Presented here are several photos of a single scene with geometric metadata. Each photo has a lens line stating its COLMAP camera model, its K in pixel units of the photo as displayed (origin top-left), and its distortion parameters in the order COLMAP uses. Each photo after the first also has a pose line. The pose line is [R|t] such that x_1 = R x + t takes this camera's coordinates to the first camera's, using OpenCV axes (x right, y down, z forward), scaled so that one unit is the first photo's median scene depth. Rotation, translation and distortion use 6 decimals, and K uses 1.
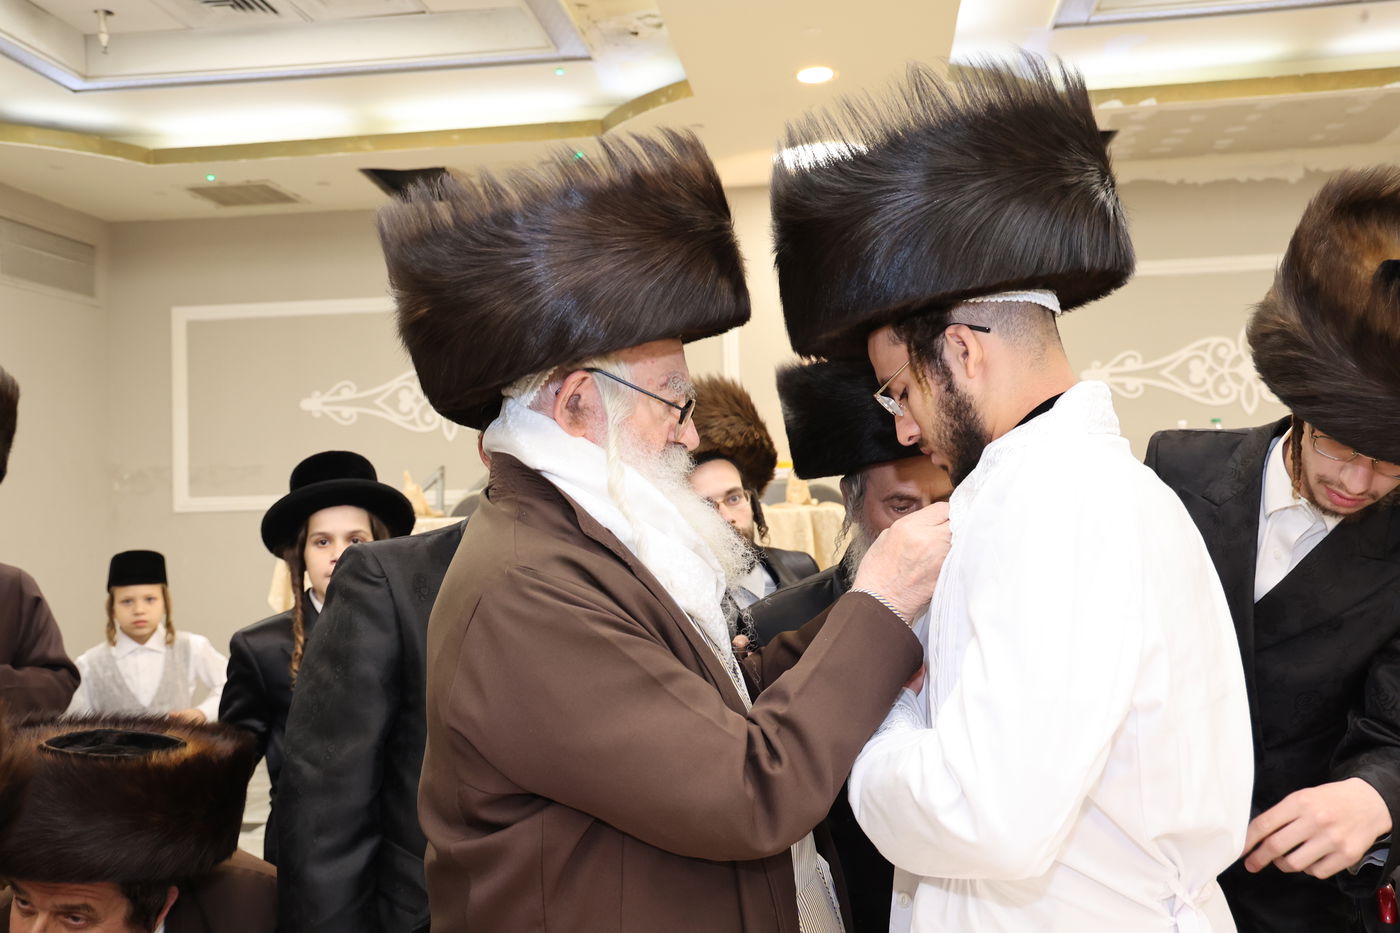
lens RADIAL K [[1710.4, 0, 688.3], [0, 1710.4, 462.7], [0, 0, 1]] dist [0.038479, 0.000000]
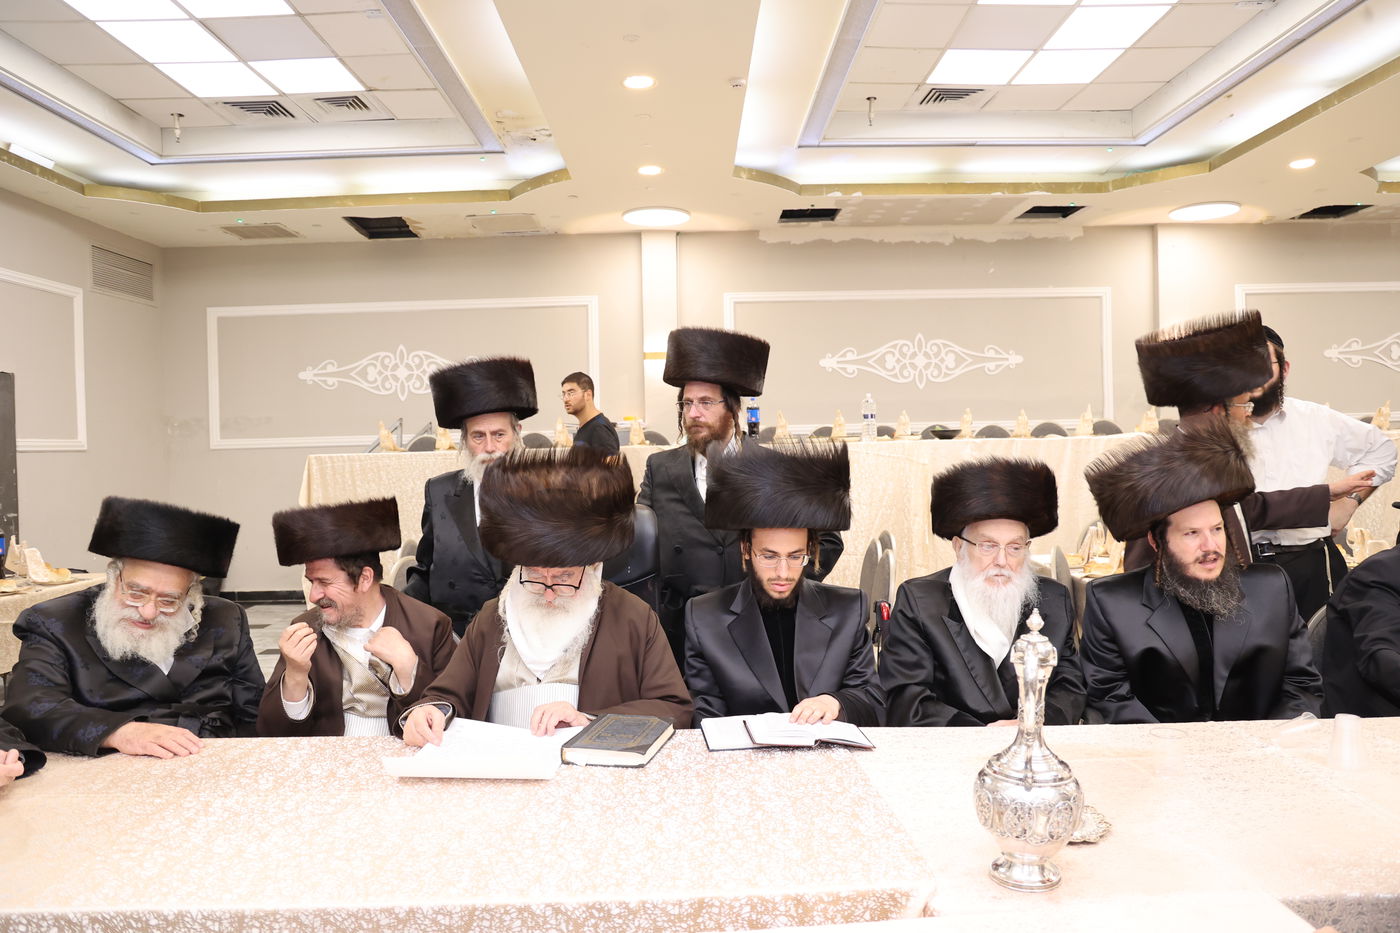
lens RADIAL K [[1293.0, 0, 702.1], [0, 1293.0, 471.3], [0, 0, 1]] dist [-0.143043, -0.004296]
pose [[0.993405, 0.002525, 0.114634, -0.010253], [-0.007448, 0.999067, 0.042542, -0.001276], [-0.114420, -0.043115, 0.992496, -0.151965]]
